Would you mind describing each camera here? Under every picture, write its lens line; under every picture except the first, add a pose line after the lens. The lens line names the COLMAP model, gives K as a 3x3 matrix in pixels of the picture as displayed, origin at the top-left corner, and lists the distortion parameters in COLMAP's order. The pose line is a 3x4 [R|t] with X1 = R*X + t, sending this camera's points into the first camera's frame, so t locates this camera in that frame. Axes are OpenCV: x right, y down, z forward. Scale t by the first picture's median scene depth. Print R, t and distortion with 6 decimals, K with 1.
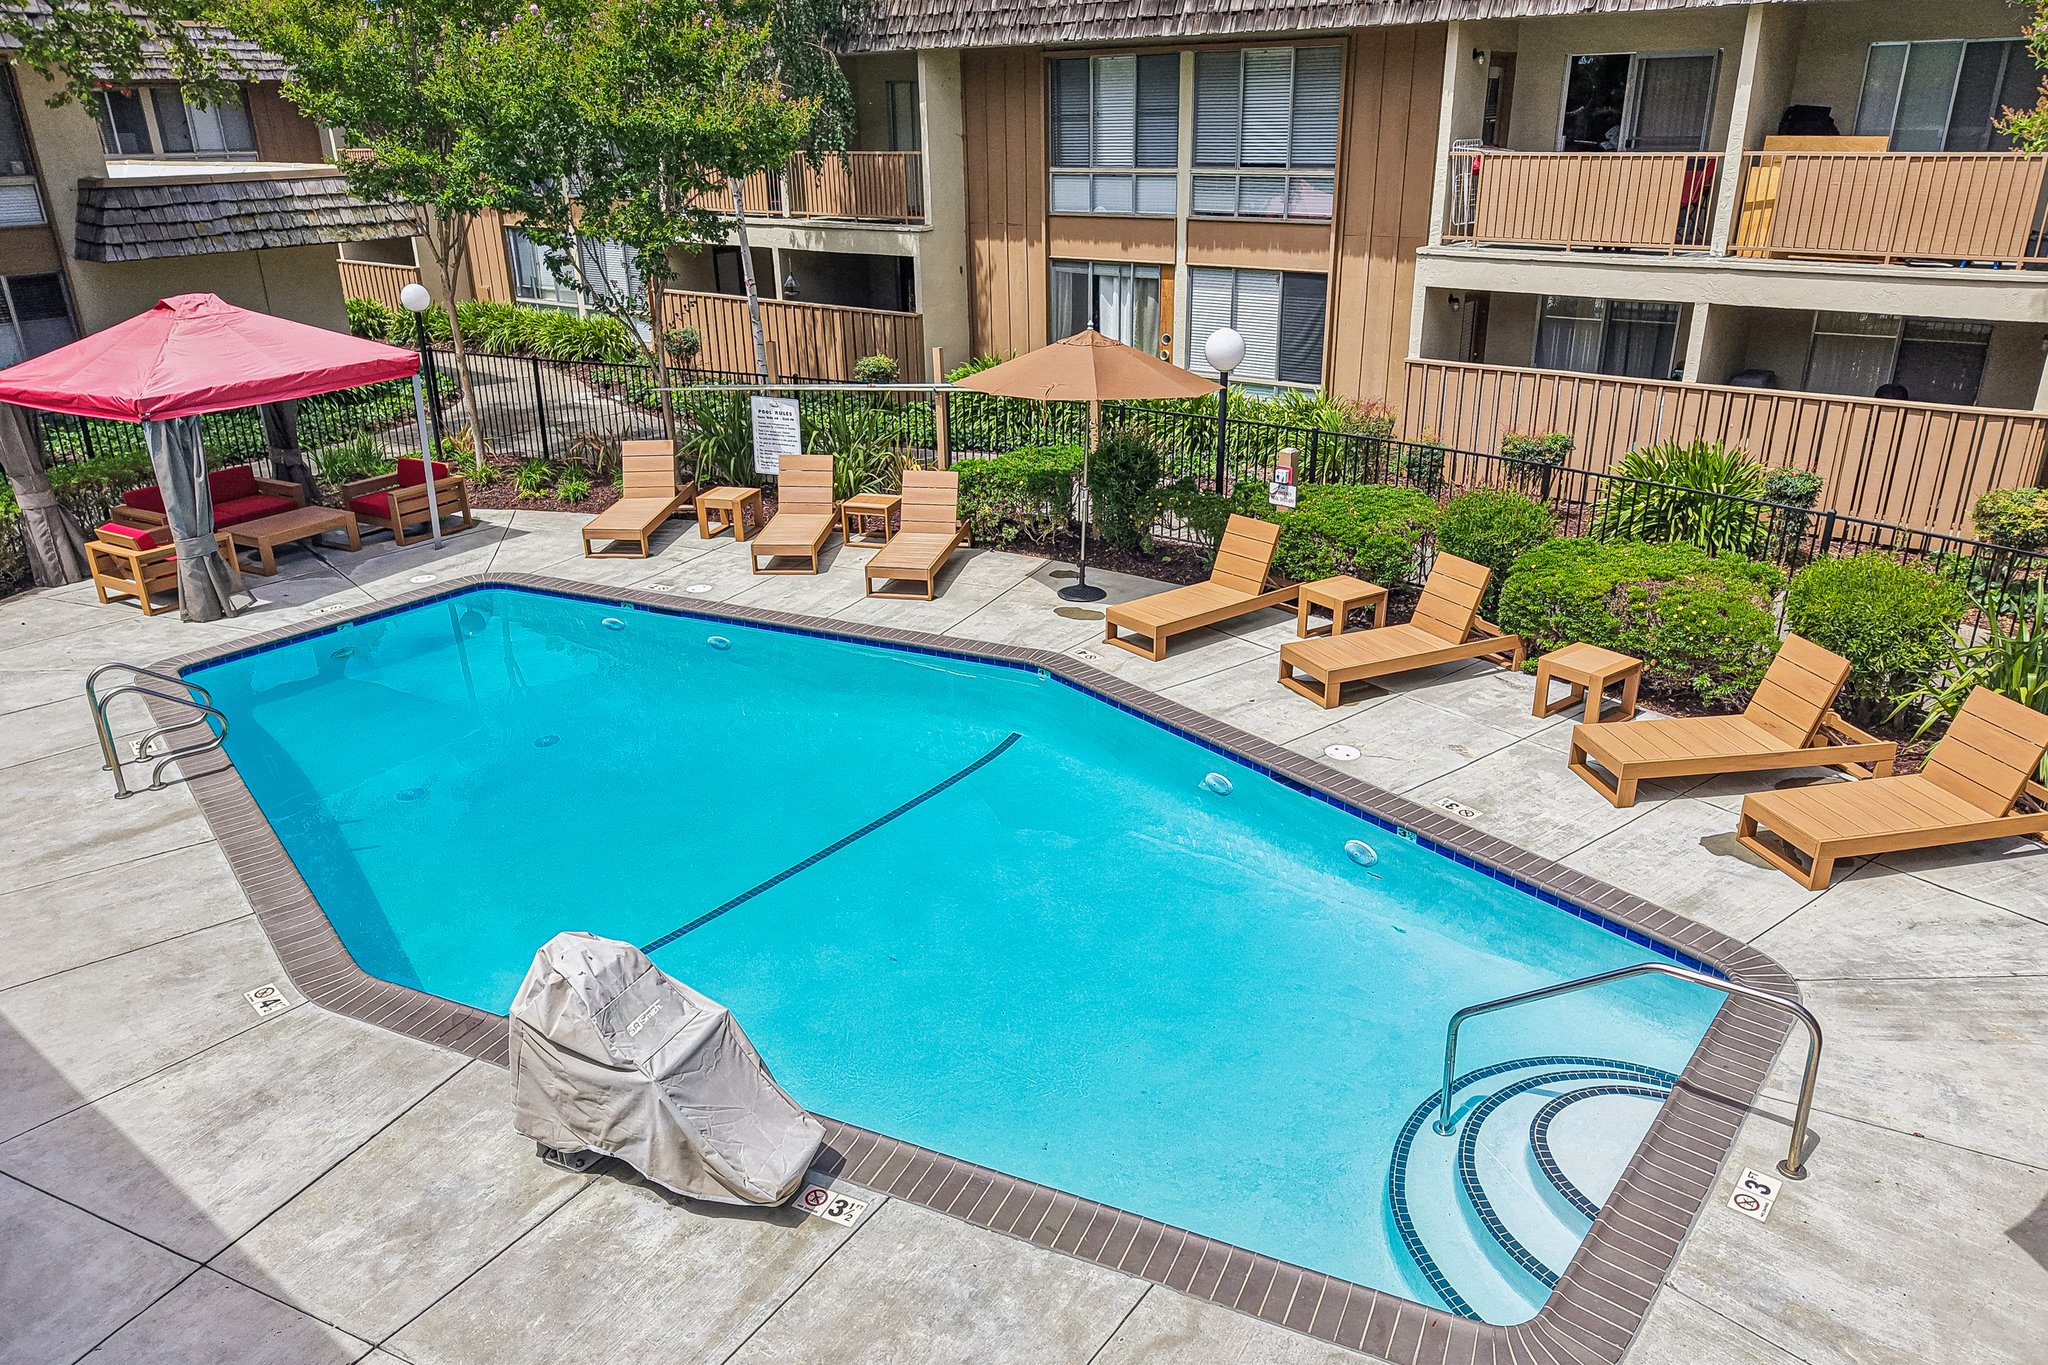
lens RADIAL K [[1392.5, 0, 1025.2], [0, 1392.5, 682.7], [0, 0, 1]] dist [0.025954, -0.030894]
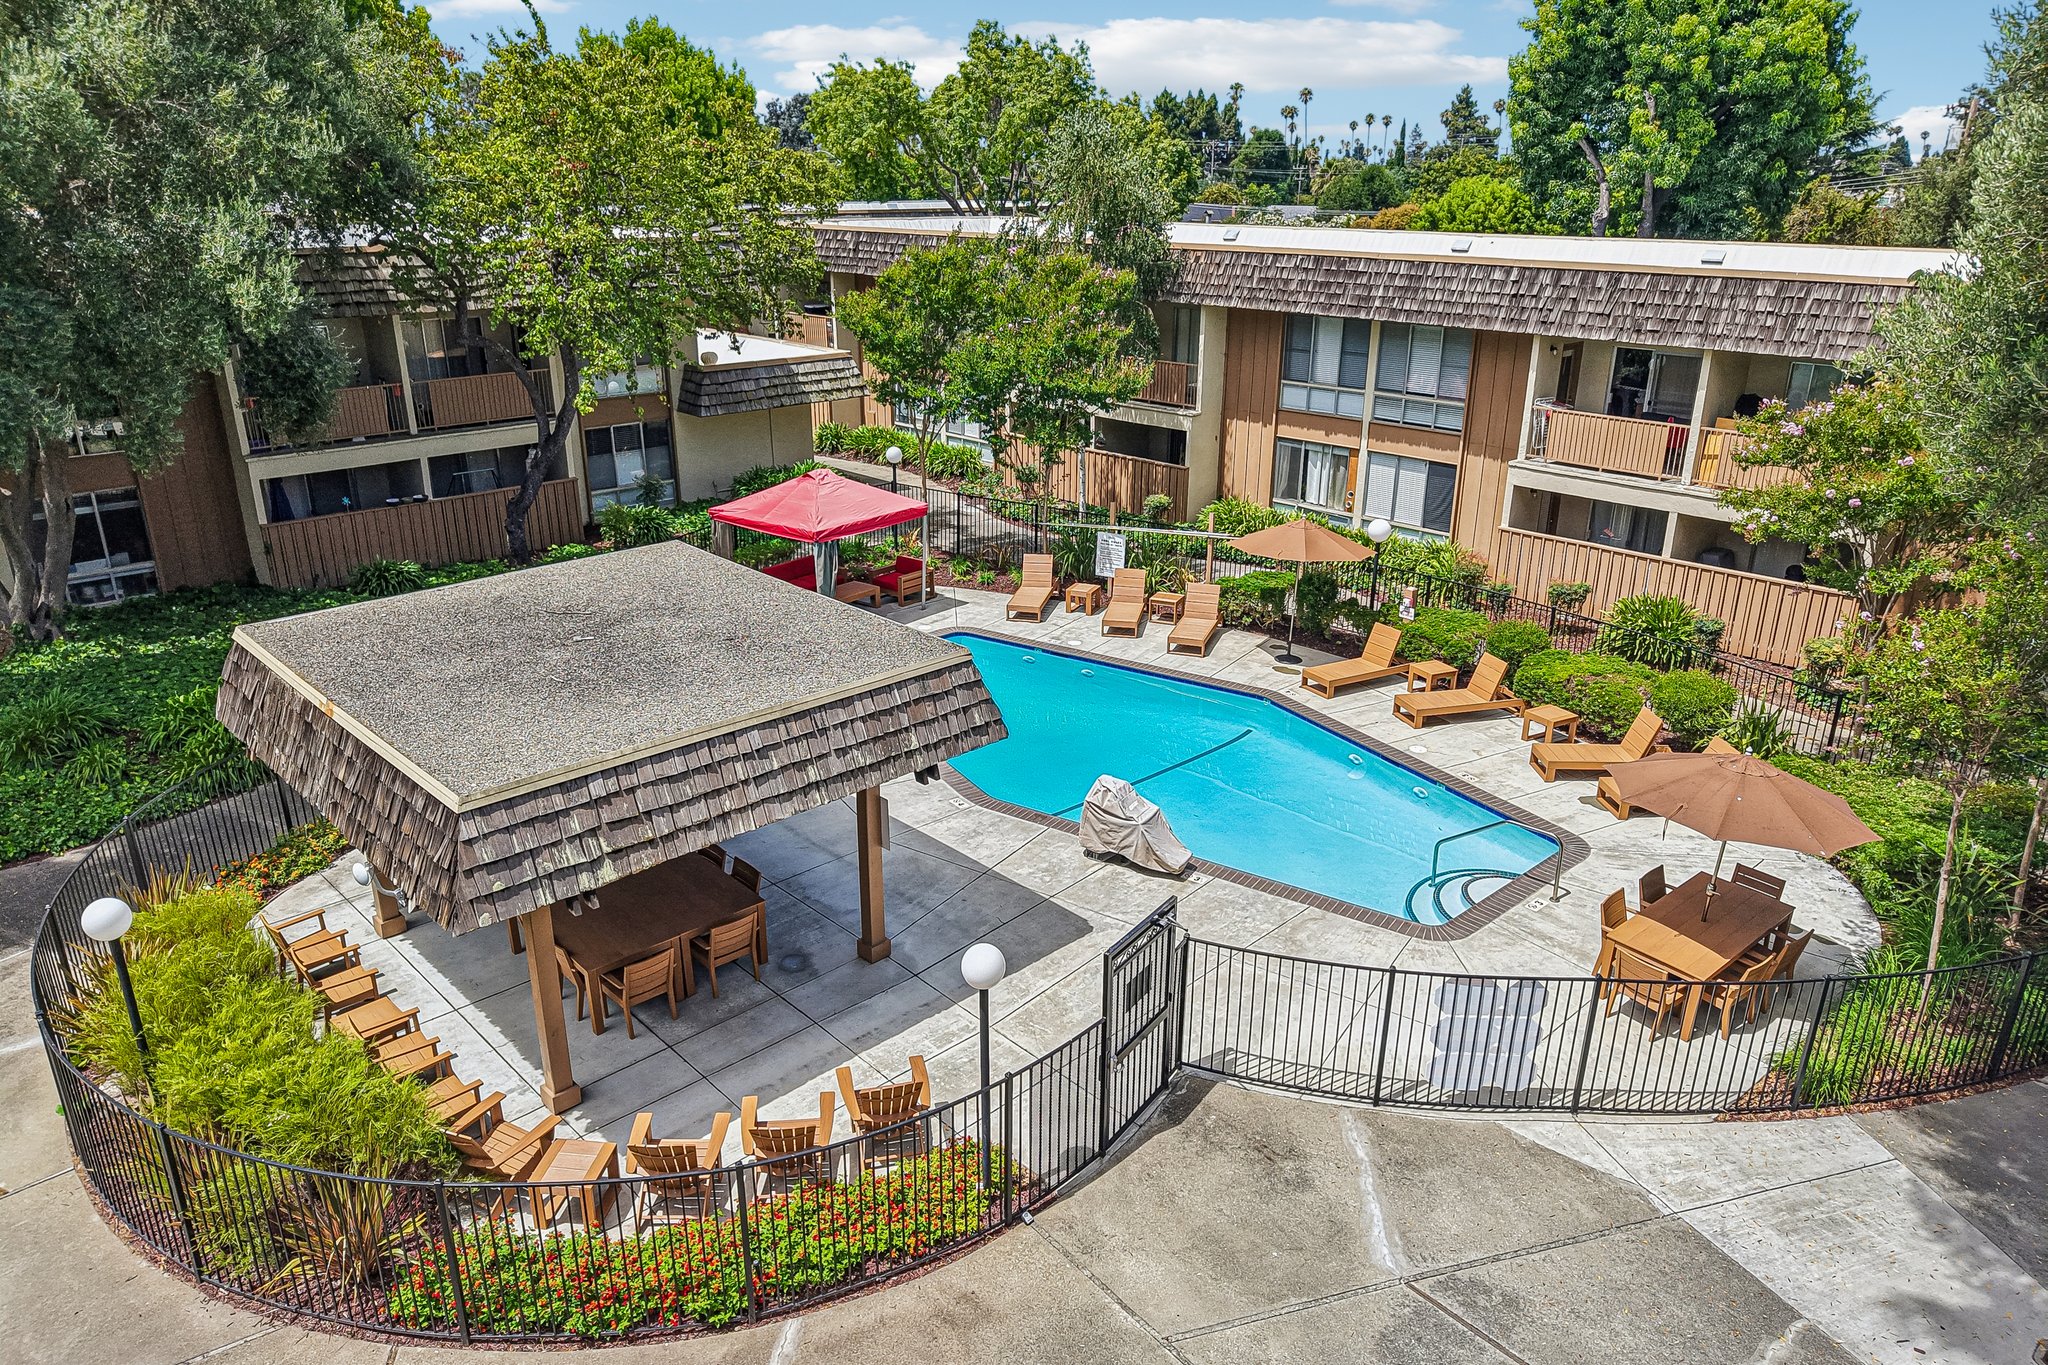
lens RADIAL K [[1392.5, 0, 1011.2], [0, 1392.5, 697.3], [0, 0, 1]] dist [0.025954, -0.030894]
pose [[0.988635, 0.072068, -0.131938, -0.065852], [-0.074261, 0.997169, -0.011774, 0.029598], [0.130716, 0.021438, 0.991188, -0.757451]]
